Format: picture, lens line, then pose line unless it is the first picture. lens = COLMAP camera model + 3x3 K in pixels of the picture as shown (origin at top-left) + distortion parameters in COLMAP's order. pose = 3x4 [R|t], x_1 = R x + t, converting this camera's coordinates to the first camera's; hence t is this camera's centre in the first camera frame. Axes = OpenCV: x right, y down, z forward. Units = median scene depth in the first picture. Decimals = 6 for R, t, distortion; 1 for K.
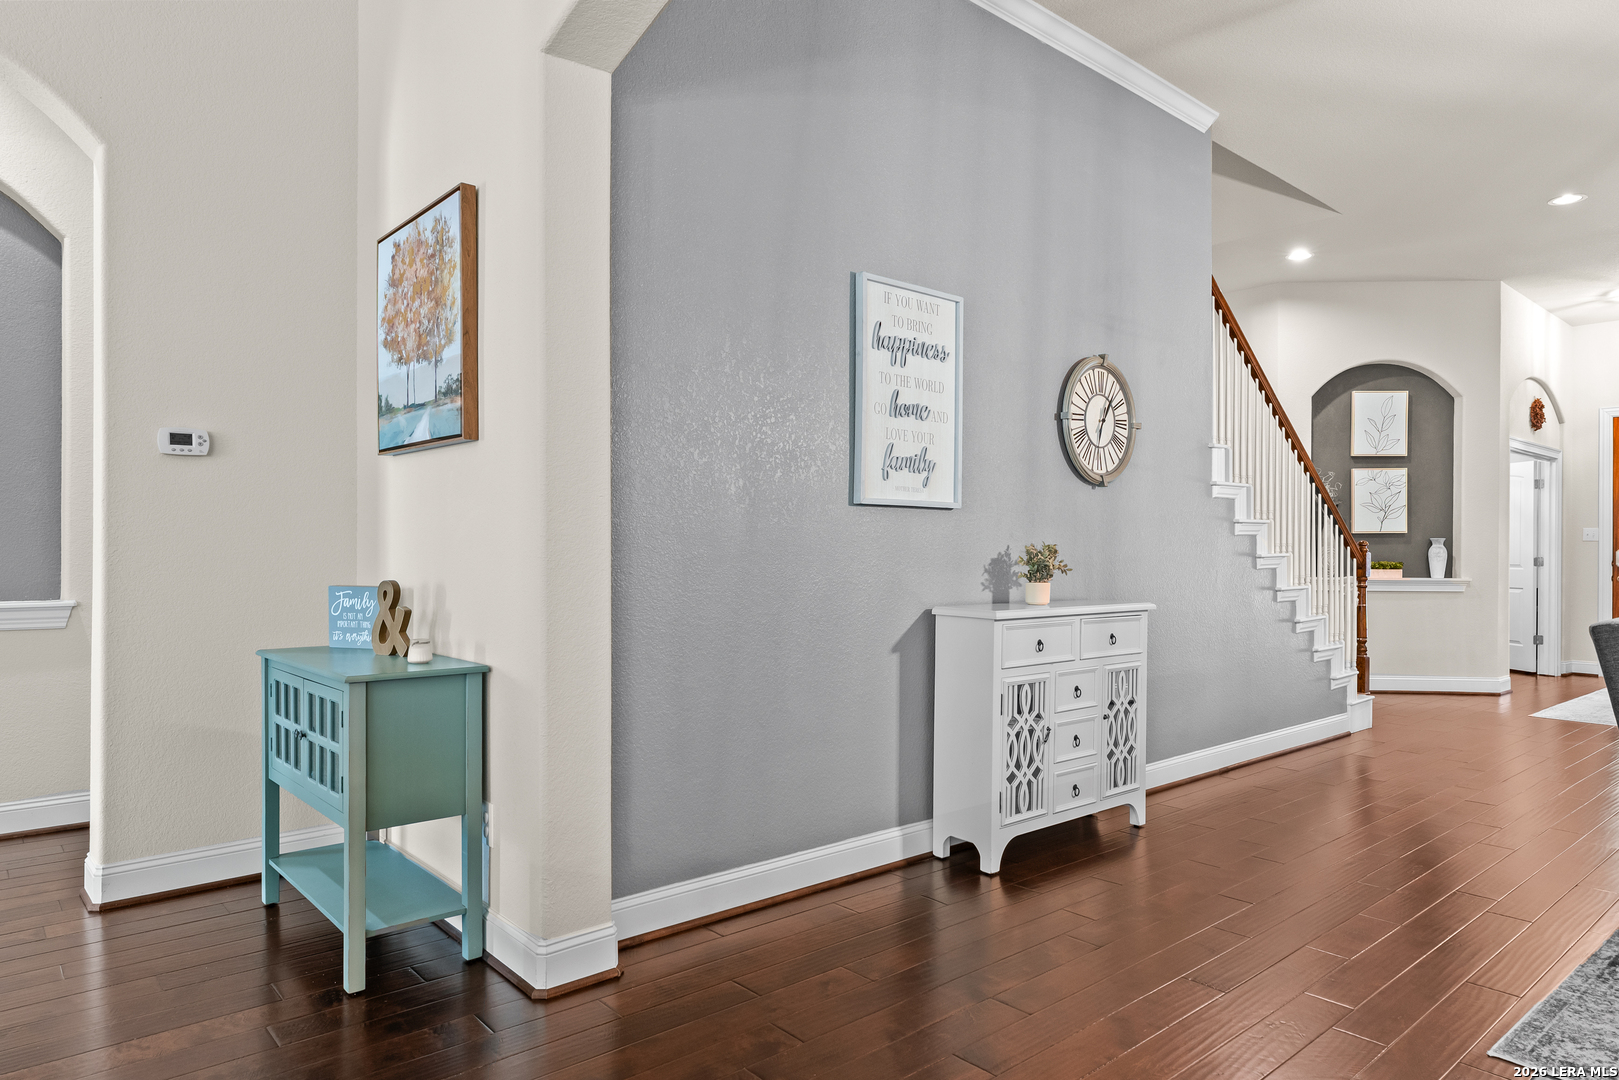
lens RADIAL K [[1005.1, 0, 814.3], [0, 1005.1, 549.9], [0, 0, 1]] dist [-0.001970, 0.001249]
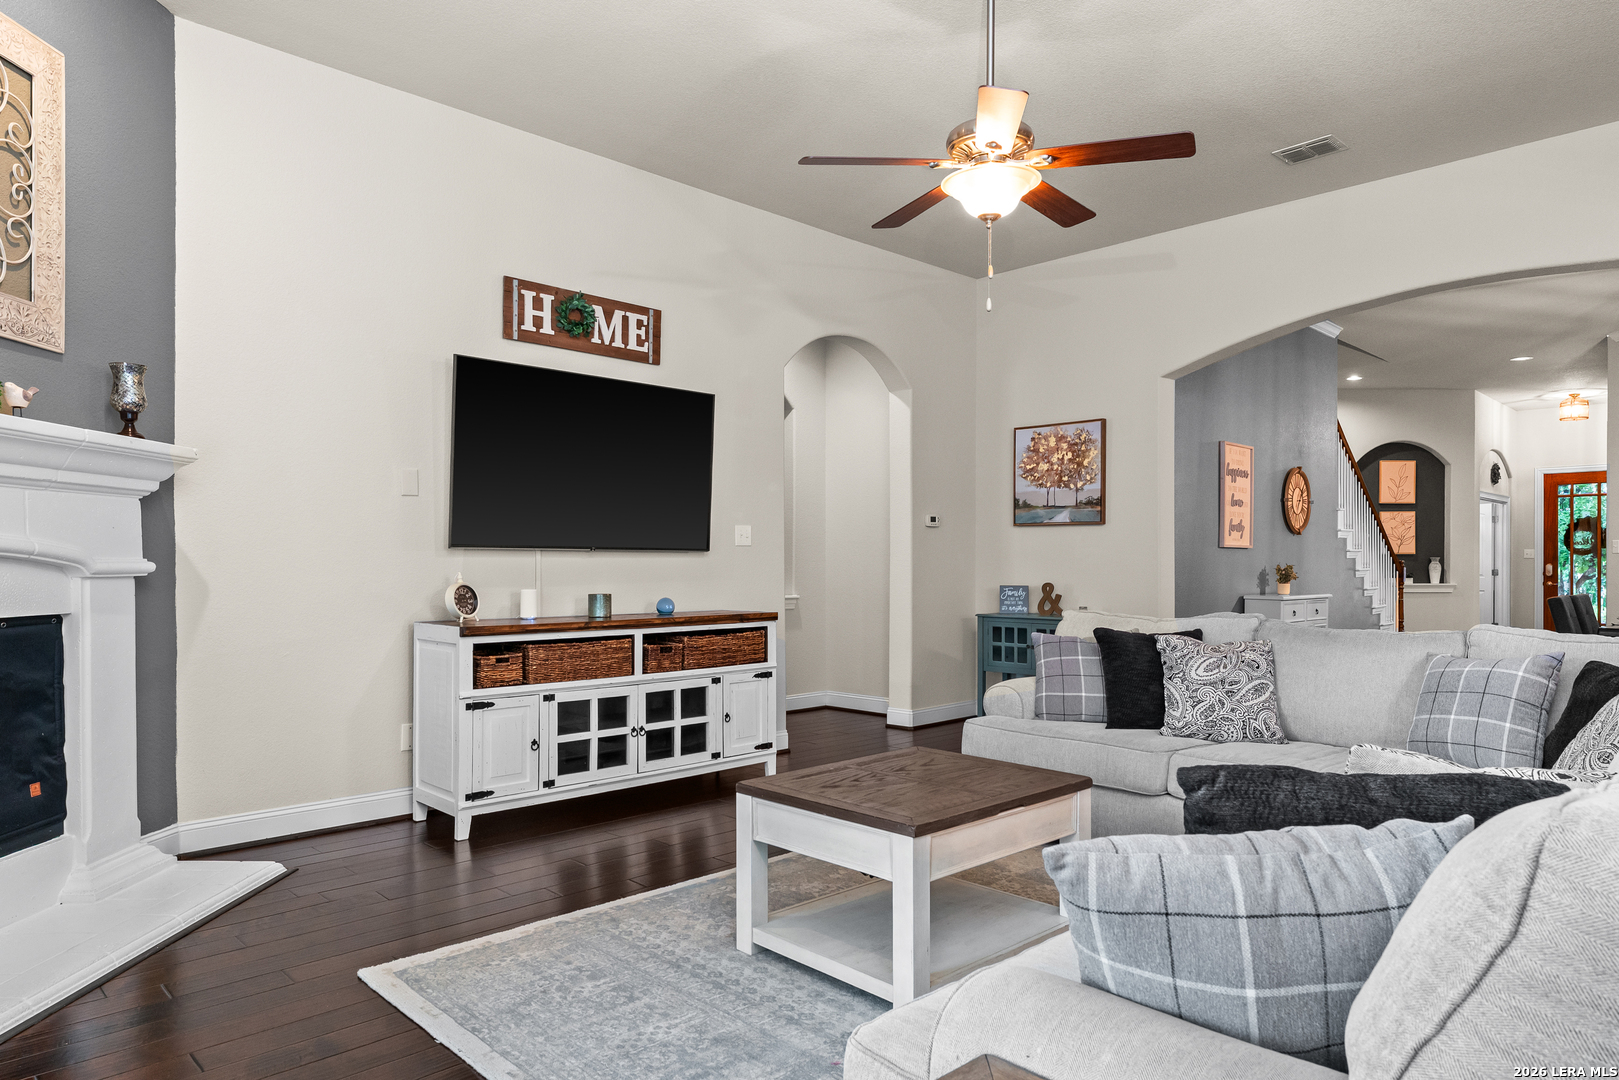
lens RADIAL K [[1005.1, 0, 808.0], [0, 1005.1, 564.9], [0, 0, 1]] dist [-0.001970, 0.001249]
pose [[0.998811, -0.003869, 0.048594, -0.403963], [0.003815, 0.999992, 0.001219, -0.005701], [-0.048599, -0.001032, 0.998818, -0.476837]]
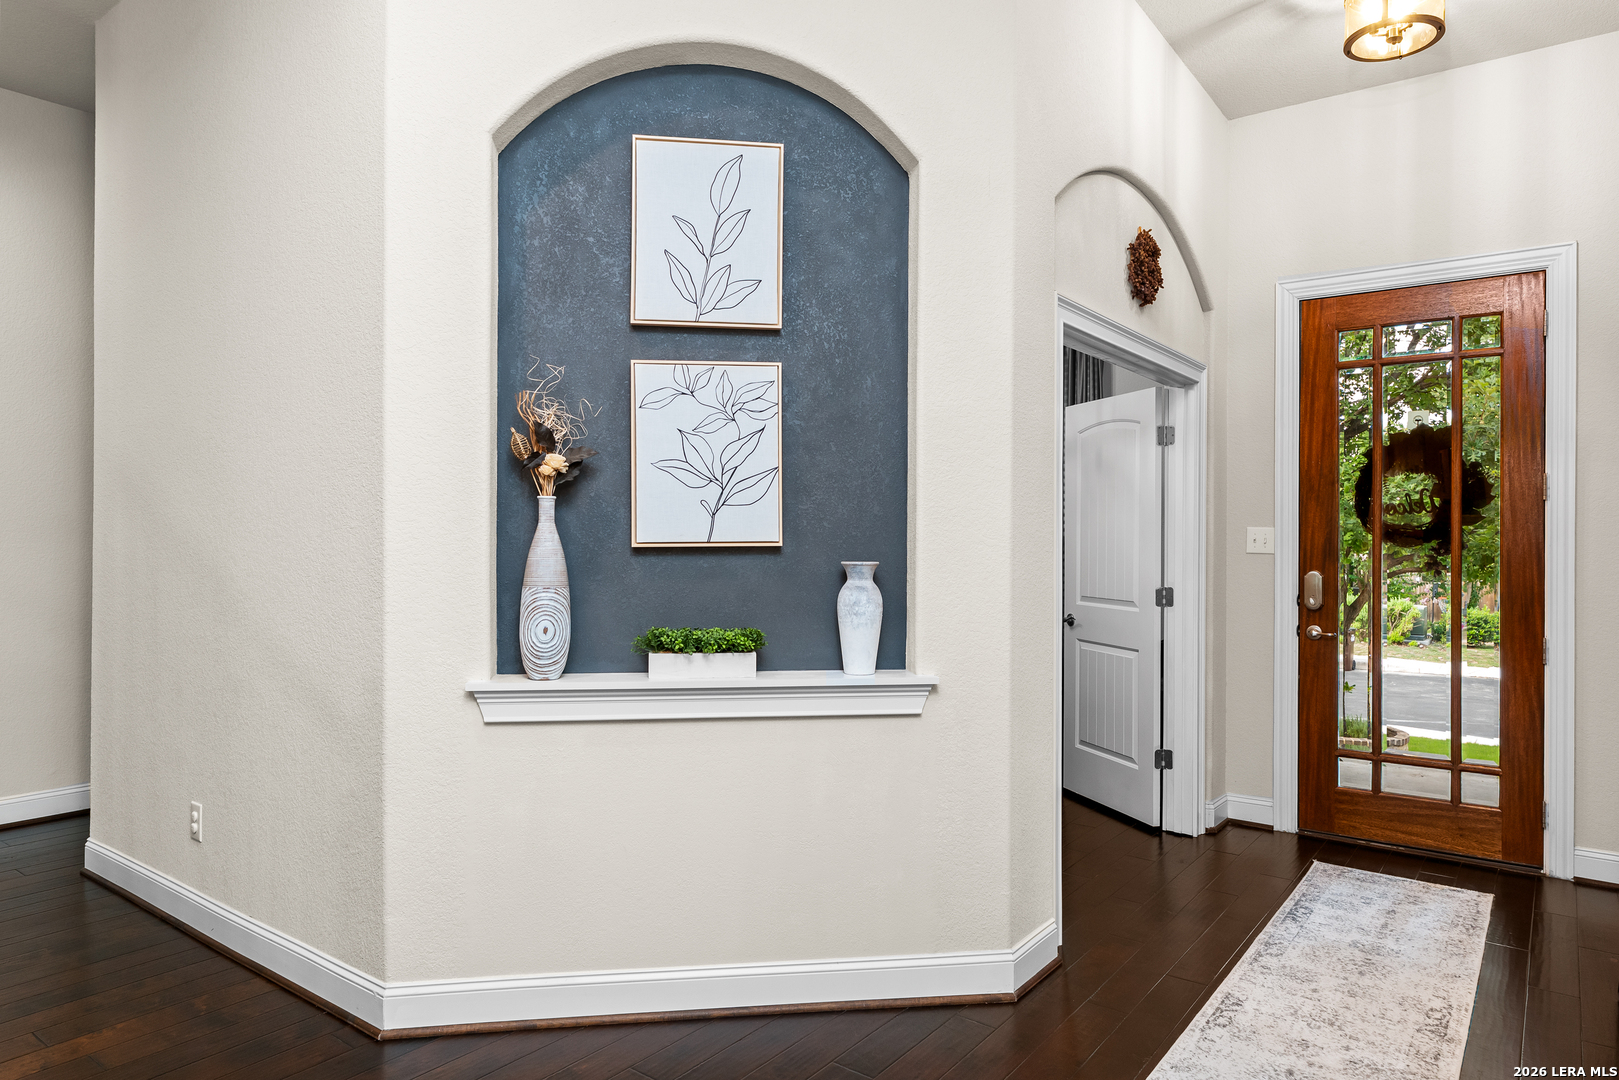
lens RADIAL K [[1005.1, 0, 806.6], [0, 1005.1, 536.8], [0, 0, 1]] dist [-0.001970, 0.001249]
pose [[0.979562, -0.000681, 0.201143, 0.527939], [0.000322, 0.999998, 0.001815, -0.020600], [-0.201144, -0.001713, 0.979560, 0.651238]]
